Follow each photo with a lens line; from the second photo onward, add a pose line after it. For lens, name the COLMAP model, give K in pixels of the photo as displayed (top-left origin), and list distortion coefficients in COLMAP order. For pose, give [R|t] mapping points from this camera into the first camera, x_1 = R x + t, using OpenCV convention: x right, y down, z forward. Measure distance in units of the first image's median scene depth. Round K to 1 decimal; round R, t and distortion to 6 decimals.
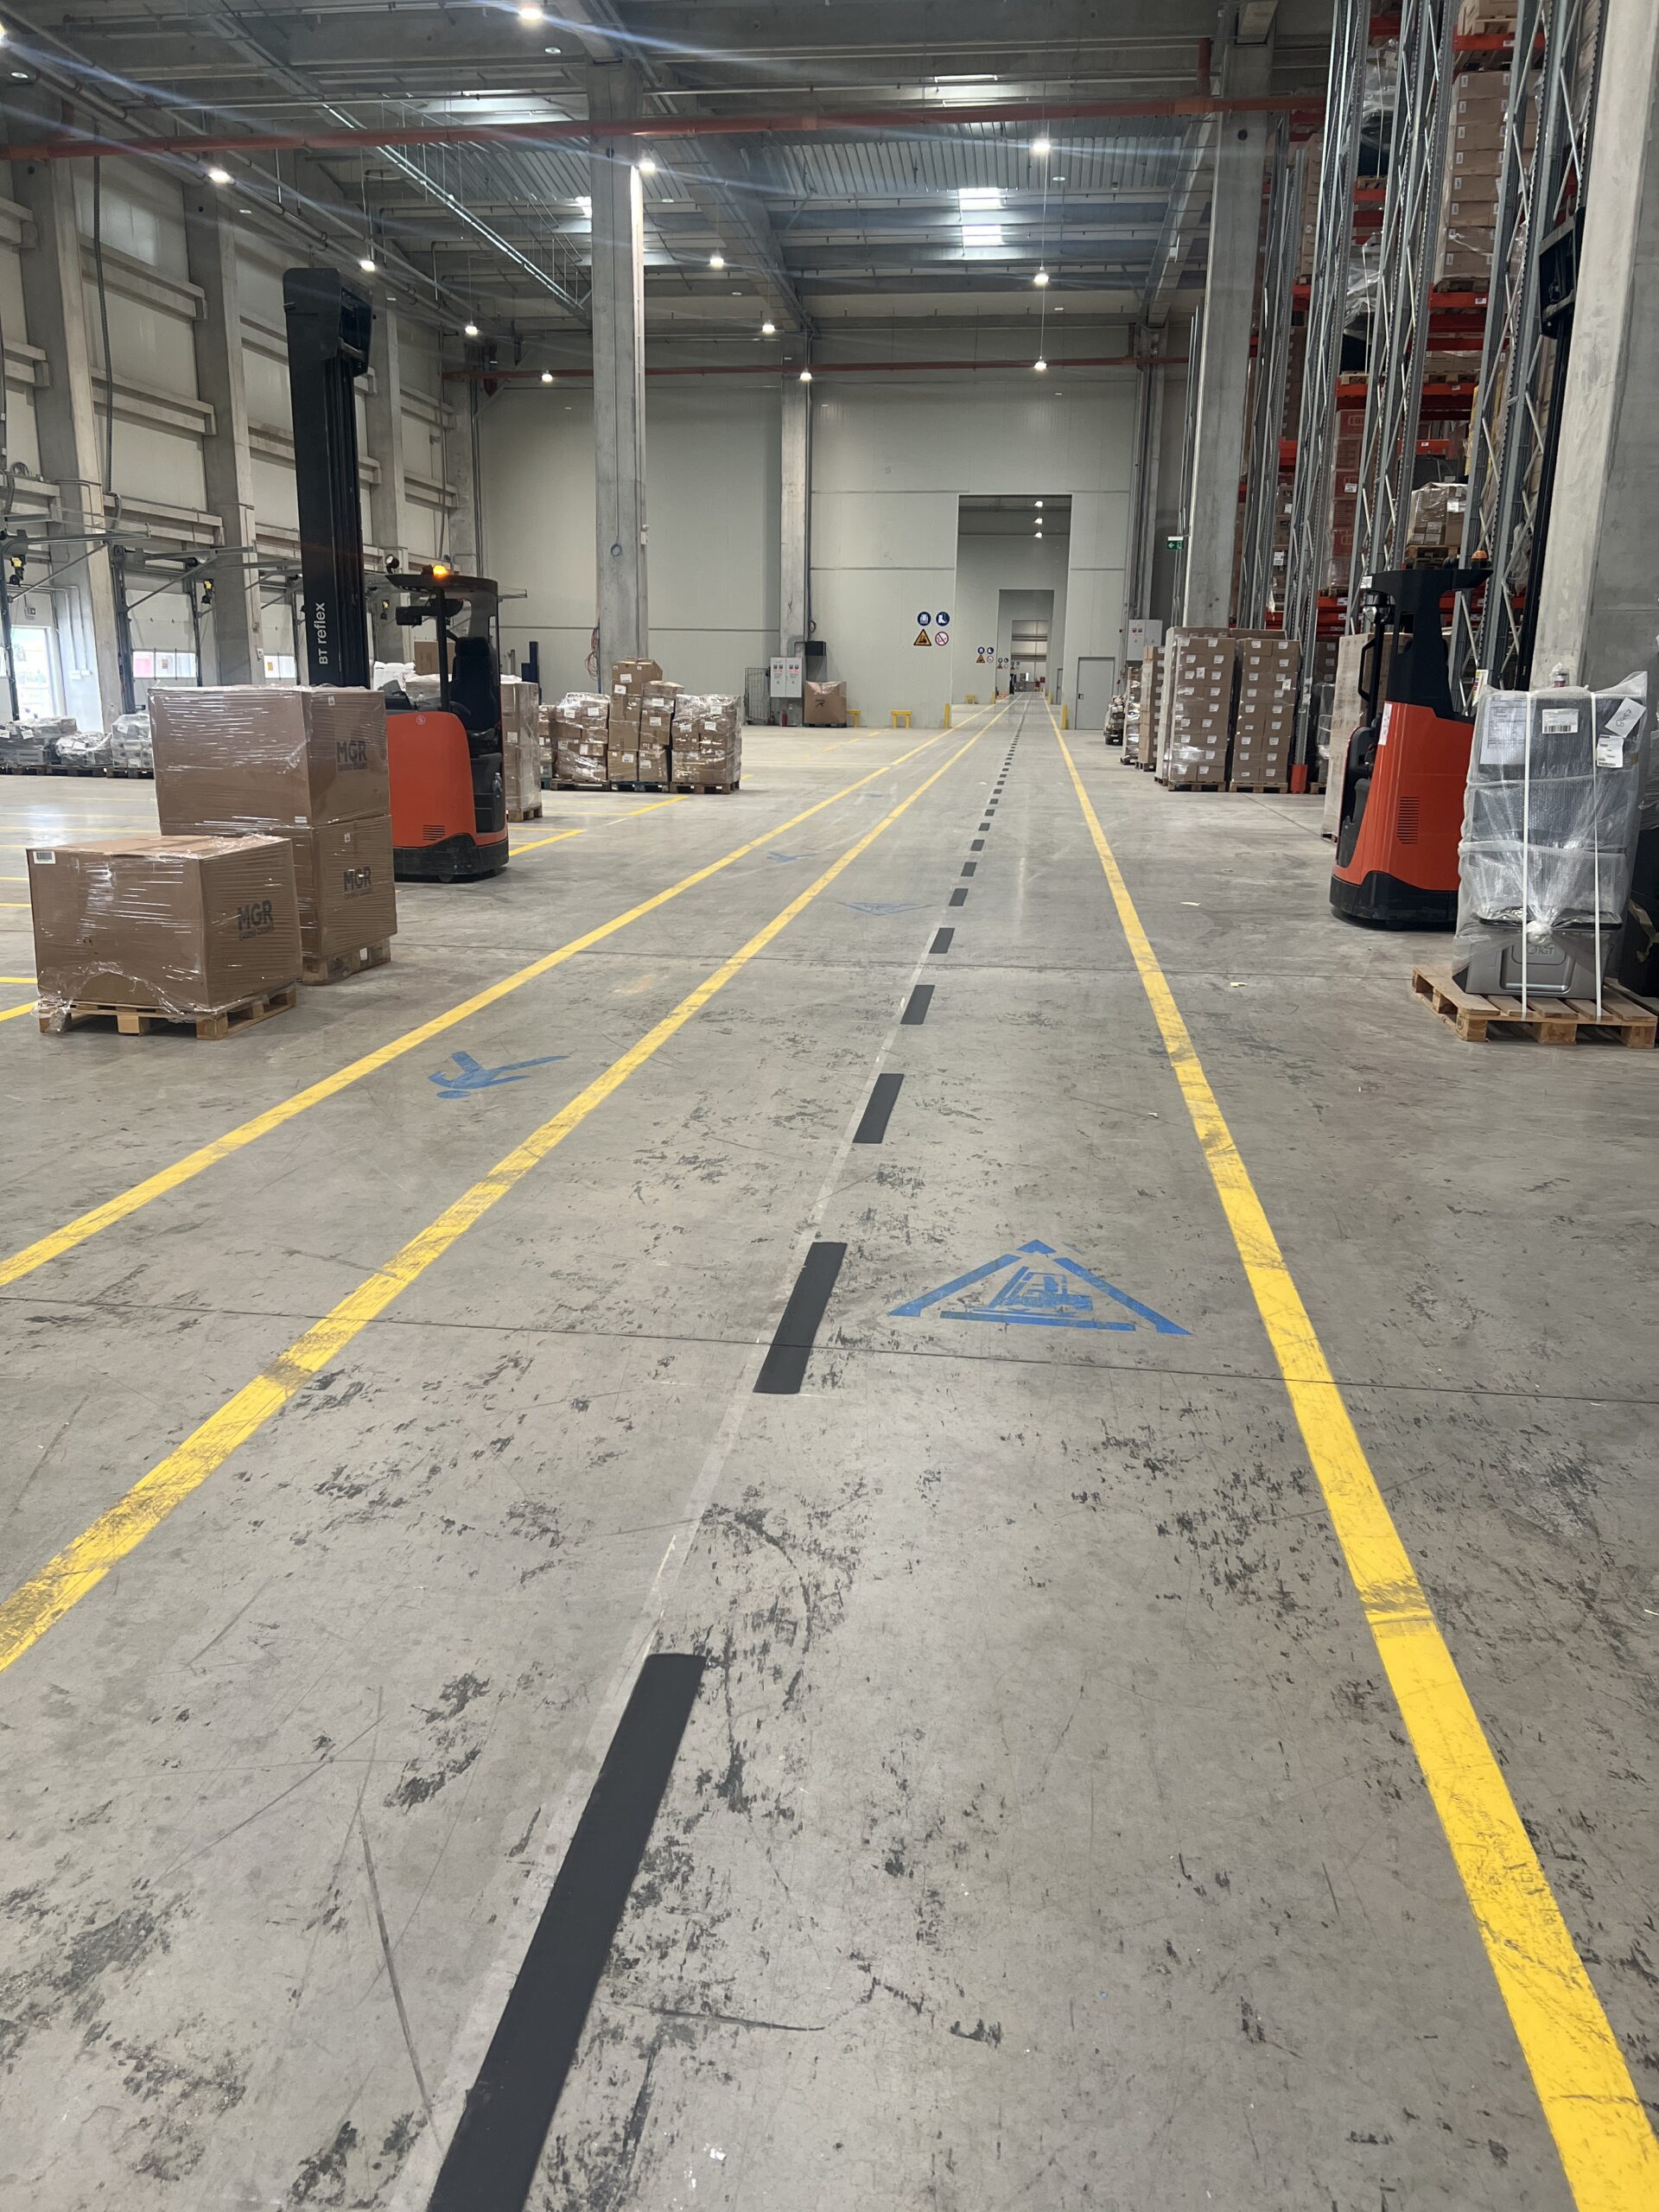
lens RADIAL K [[1674.2, 0, 821.0], [0, 1674.2, 1107.5], [0, 0, 1]] dist [0.043812, -0.054648]
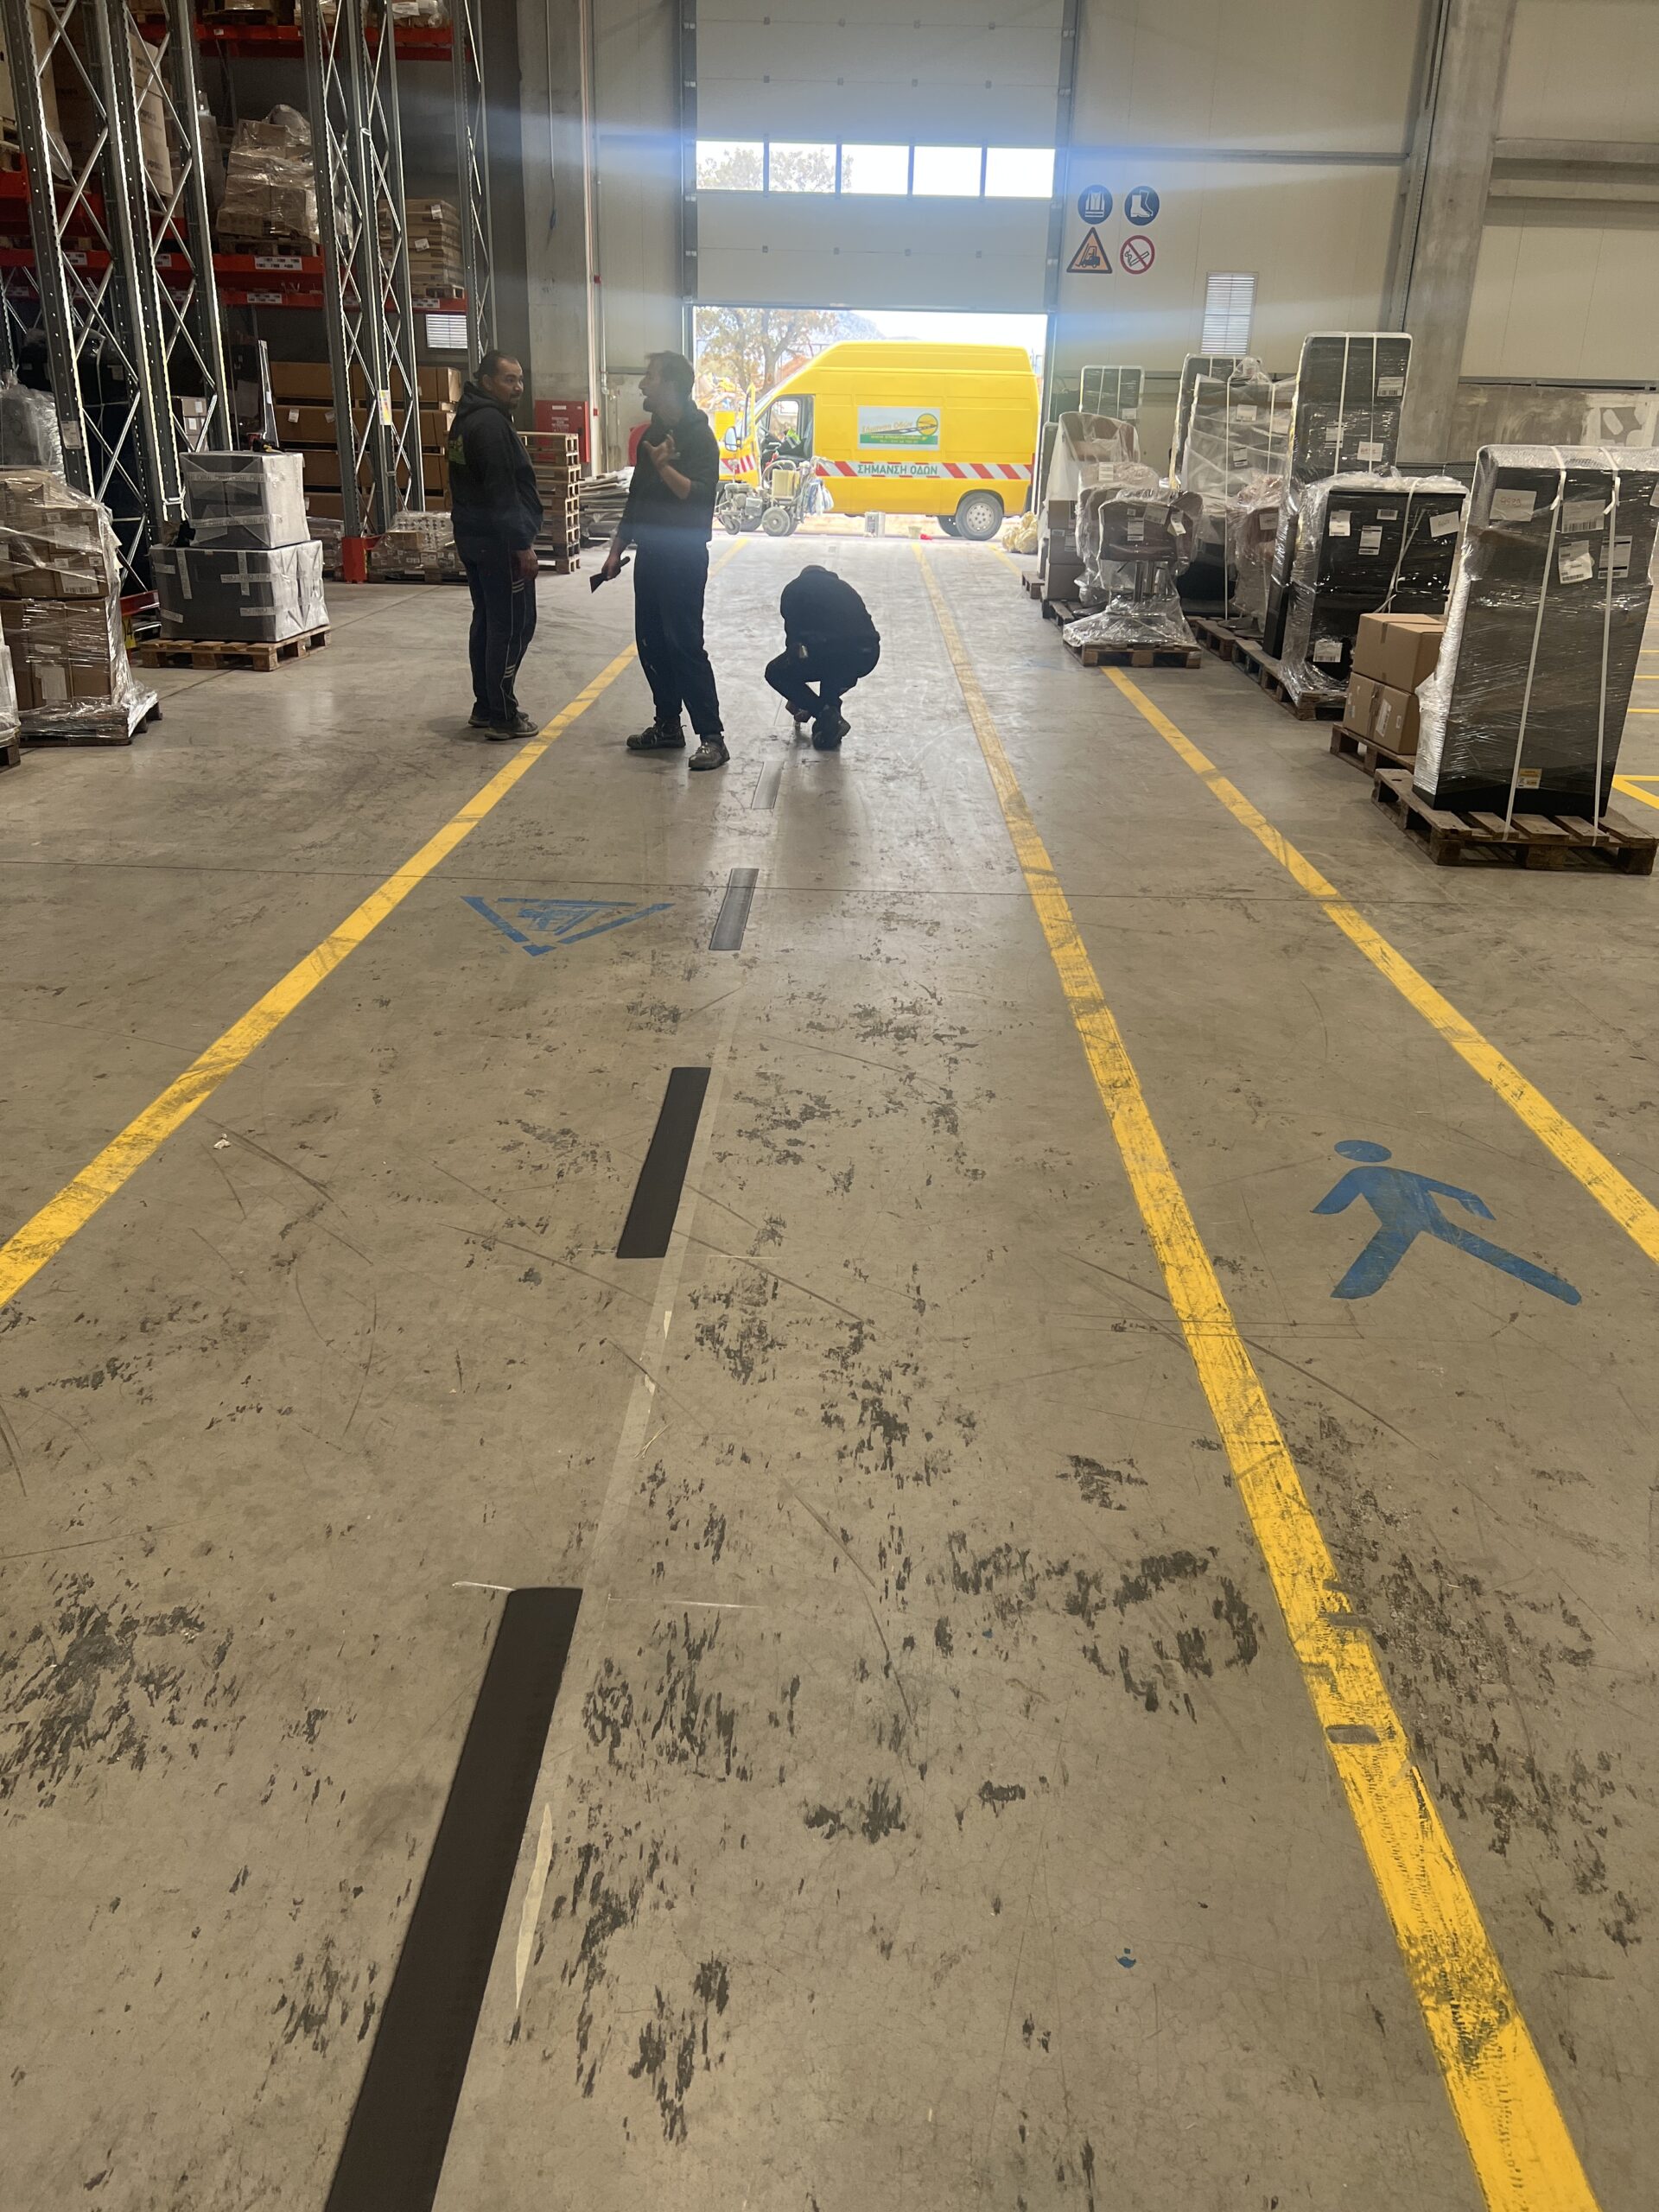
lens RADIAL K [[1674.2, 0, 821.0], [0, 1674.2, 1107.5], [0, 0, 1]] dist [0.043812, -0.054648]
pose [[-0.994468, 0.003262, -0.104987, 0.042388], [-0.060034, 0.802520, 0.593597, -0.361789], [0.086191, 0.596616, -0.797885, 1.411763]]
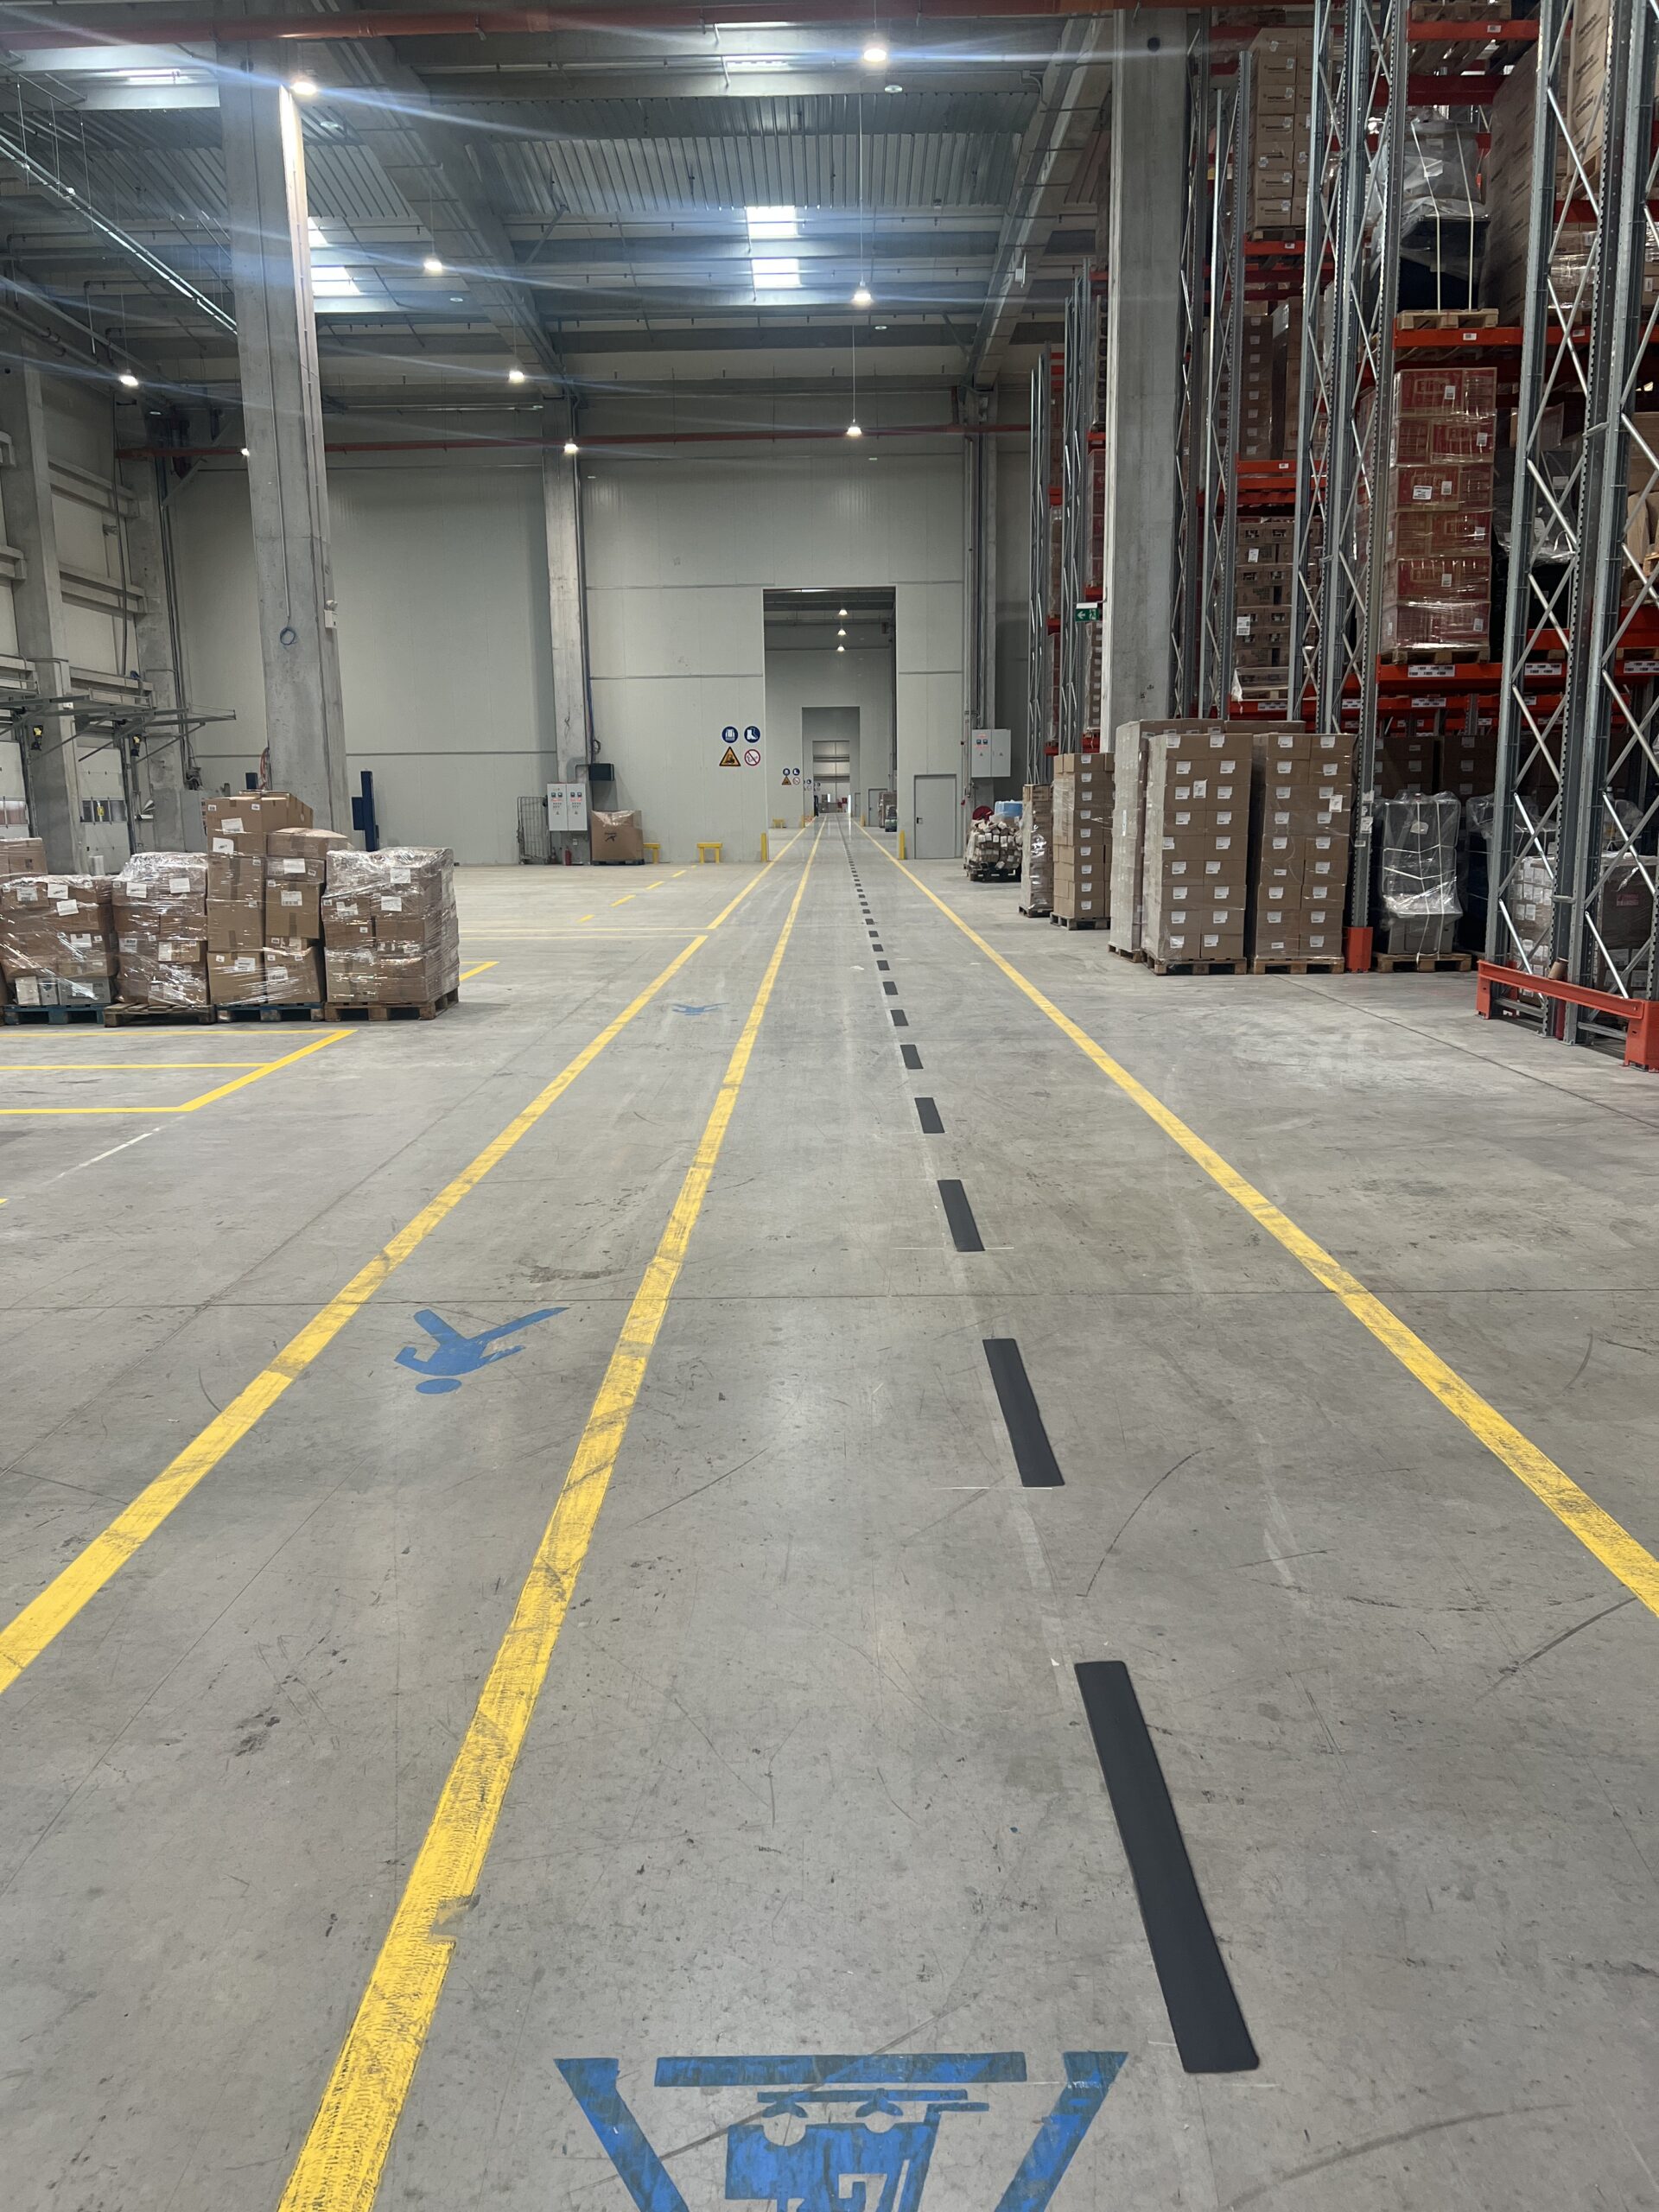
lens RADIAL K [[1645.7, 0, 835.4], [0, 1645.7, 1113.4], [0, 0, 1]] dist [0.042497, -0.052093]
pose [[0.991462, -0.051481, 0.119807, 0.011286], [0.058927, 0.996490, -0.059463, -0.109143], [-0.116325, 0.066015, 0.991015, 0.412856]]
